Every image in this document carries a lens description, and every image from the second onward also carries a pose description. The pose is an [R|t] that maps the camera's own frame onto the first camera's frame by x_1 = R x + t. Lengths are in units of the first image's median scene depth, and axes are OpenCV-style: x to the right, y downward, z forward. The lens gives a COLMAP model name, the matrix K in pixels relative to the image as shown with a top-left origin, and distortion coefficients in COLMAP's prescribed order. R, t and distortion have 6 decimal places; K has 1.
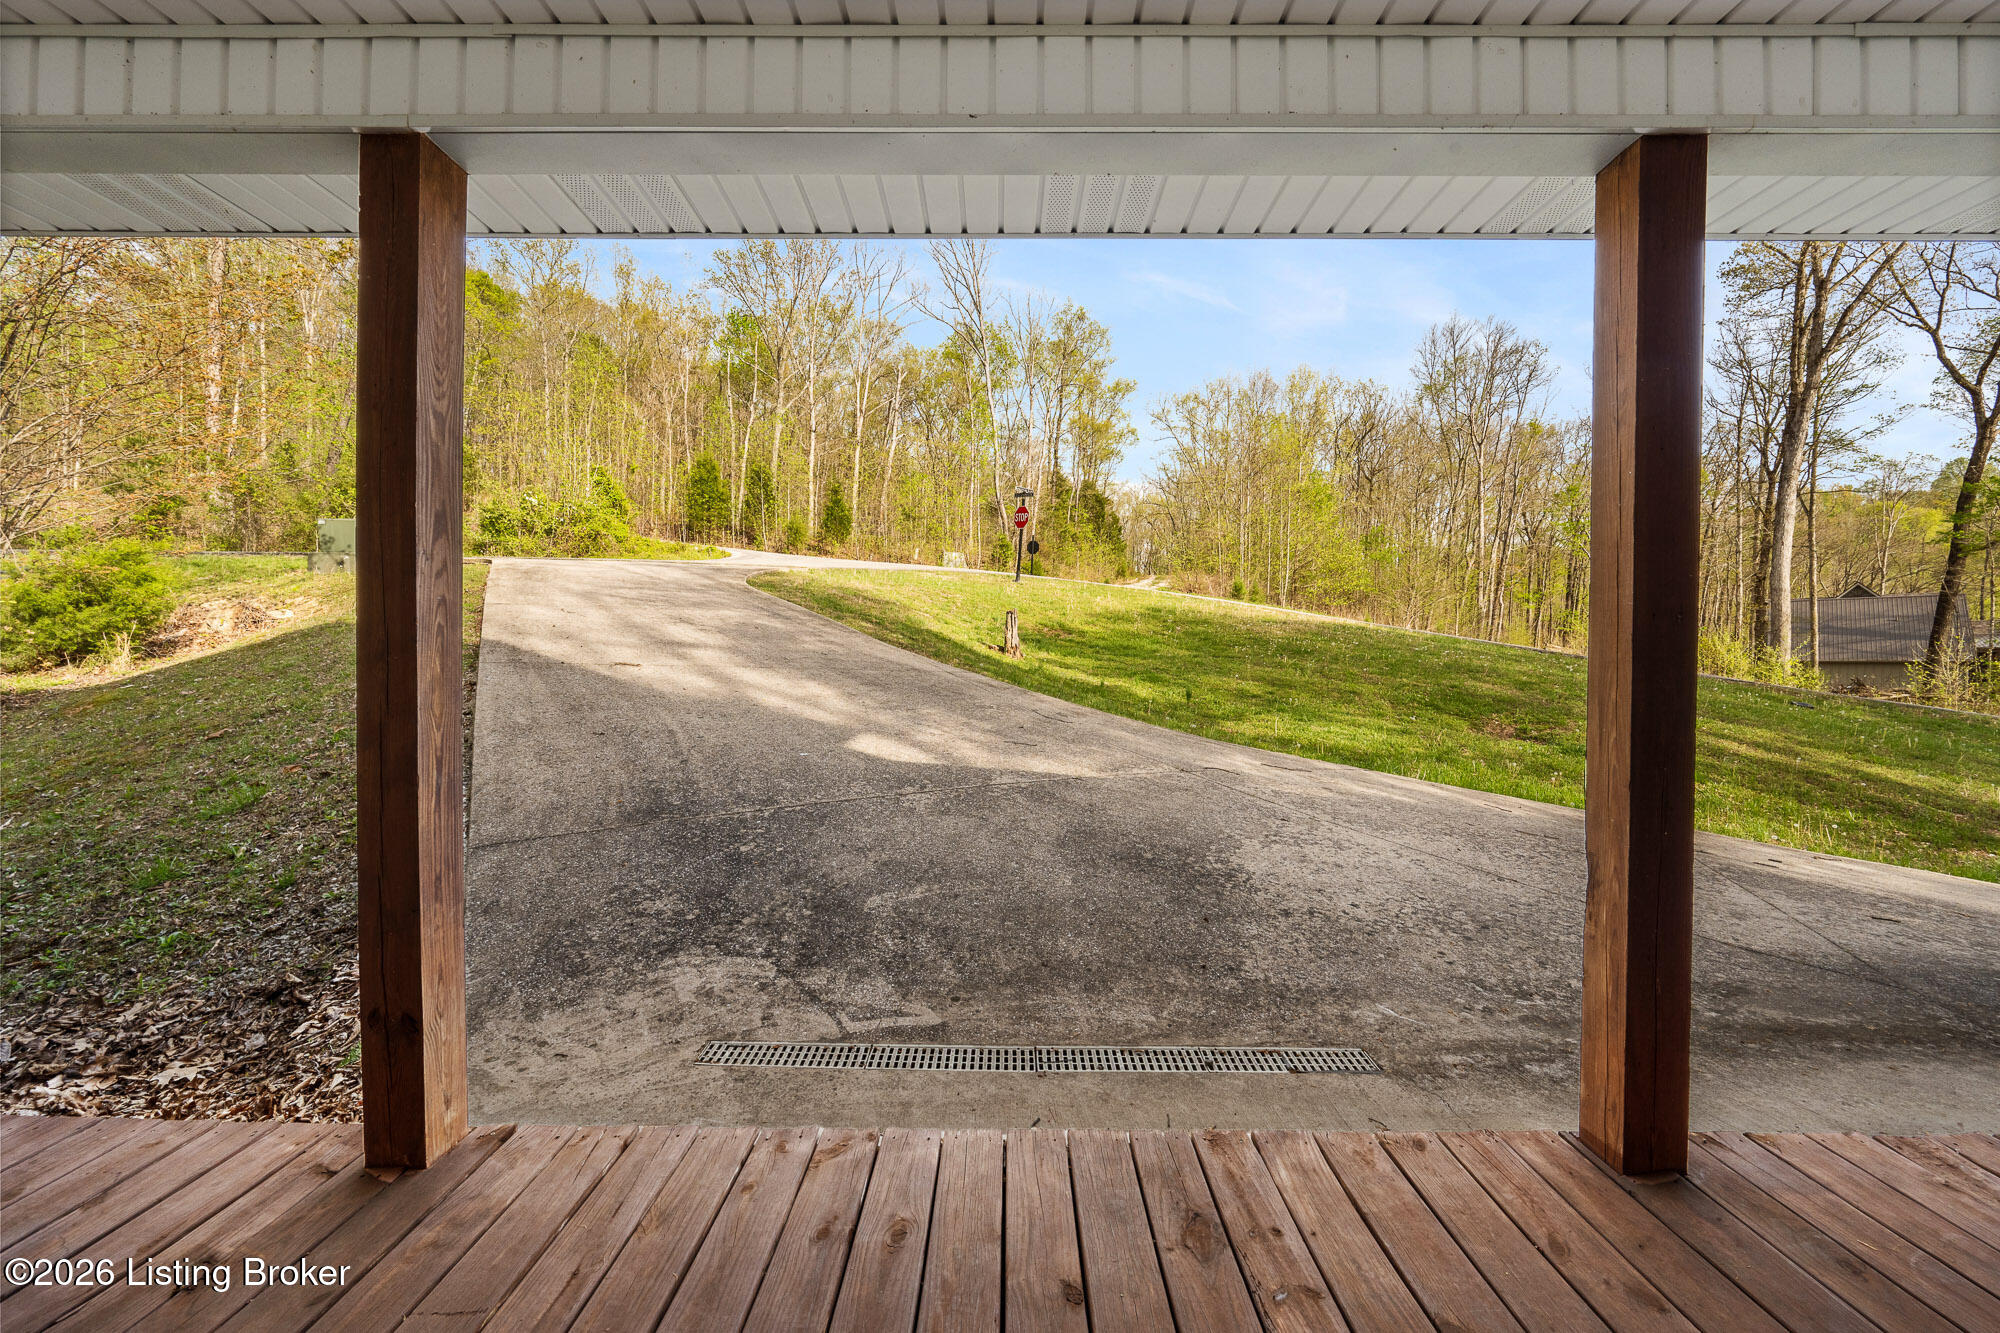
lens RADIAL K [[784.0, 0, 1005.5], [0, 784.0, 668.1], [0, 0, 1]] dist [-0.003230, 0.000294]
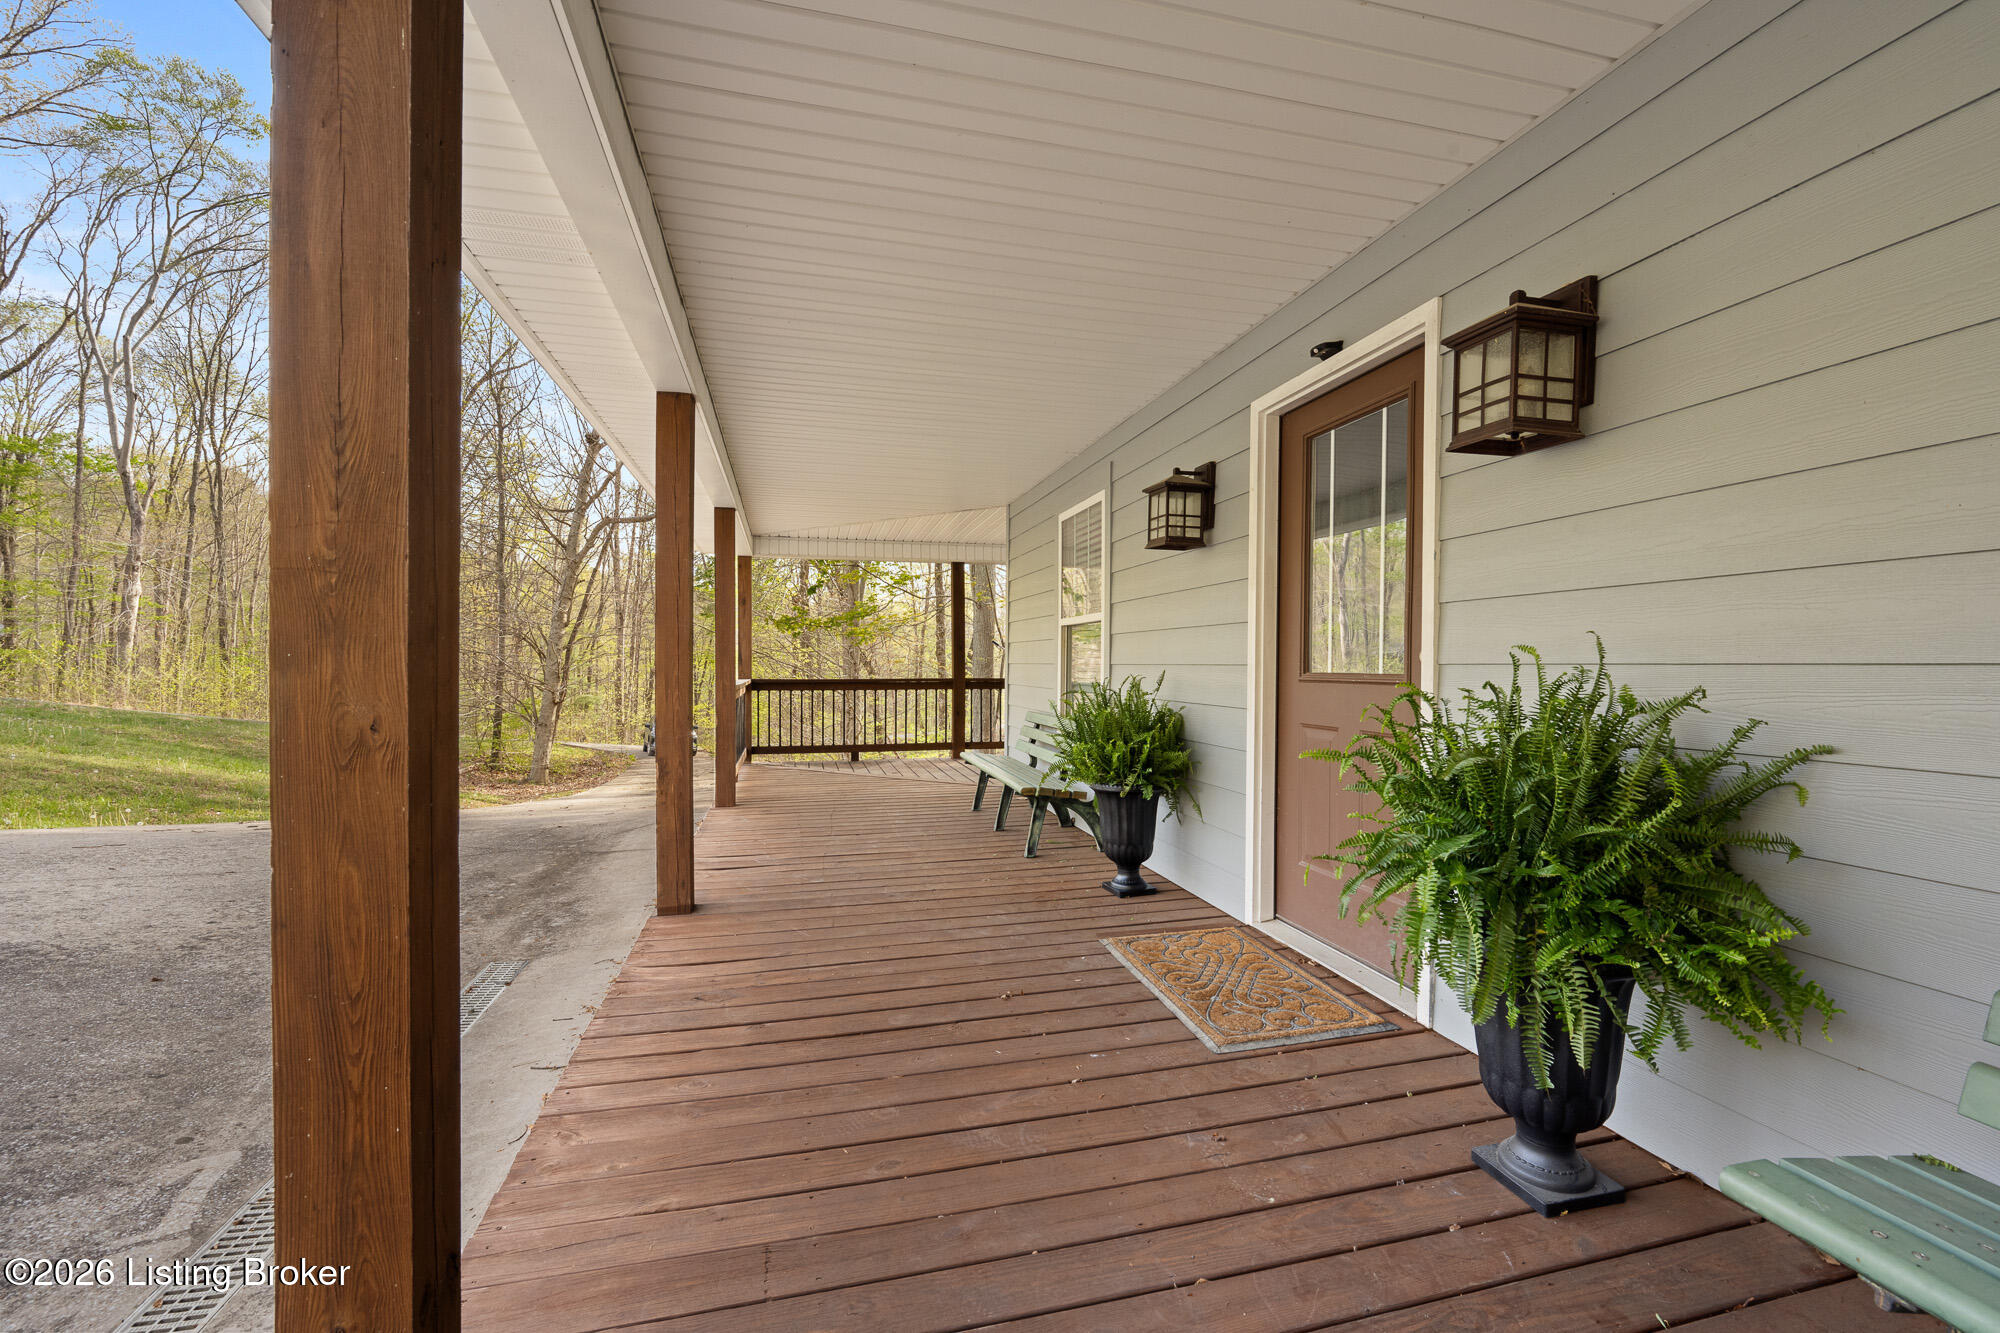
lens RADIAL K [[810.3, 0, 1002.5], [0, 810.3, 668.9], [0, 0, 1]] dist [-0.001517, 0.000015]
pose [[-0.246726, -0.008496, 0.969048, -0.953859], [-0.003037, 0.999963, 0.007994, 0.003142], [-0.969081, -0.000971, -0.246743, 0.500412]]
